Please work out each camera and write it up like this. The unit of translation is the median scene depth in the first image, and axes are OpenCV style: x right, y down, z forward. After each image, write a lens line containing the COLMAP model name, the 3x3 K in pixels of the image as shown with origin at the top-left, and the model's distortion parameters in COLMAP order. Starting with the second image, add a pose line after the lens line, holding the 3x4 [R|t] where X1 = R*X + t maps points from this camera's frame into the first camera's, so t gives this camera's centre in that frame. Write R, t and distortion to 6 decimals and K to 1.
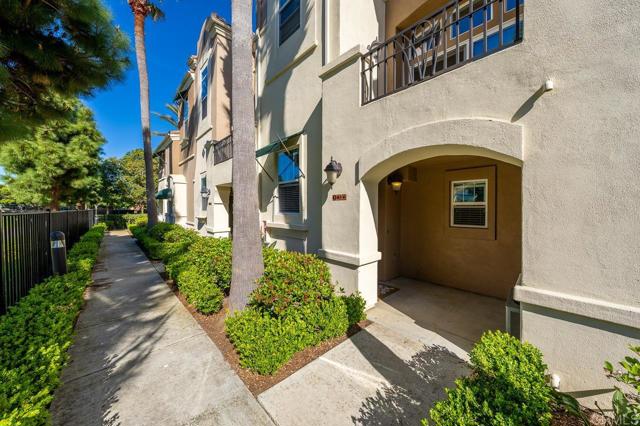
lens RADIAL K [[219.0, 0, 320.4], [0, 219.0, 213.3], [0, 0, 1]] dist [-0.001020, -0.000124]
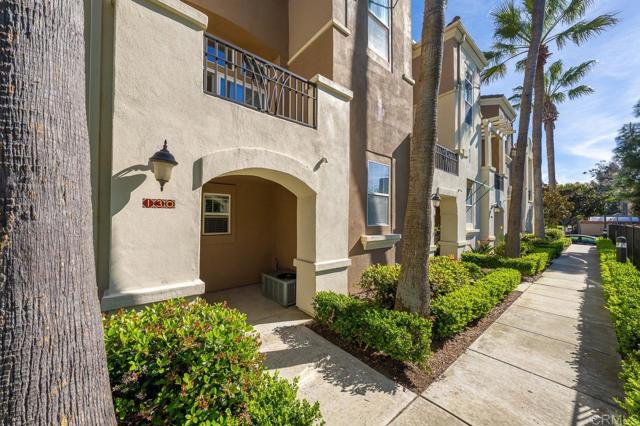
lens RADIAL K [[219.0, 0, 320.4], [0, 219.0, 213.3], [0, 0, 1]] dist [-0.001020, -0.000124]
pose [[0.069733, 0.015993, 0.997437, -0.613538], [0.012404, 0.999780, -0.016898, -0.031078], [-0.997489, 0.013550, 0.069519, 0.561220]]
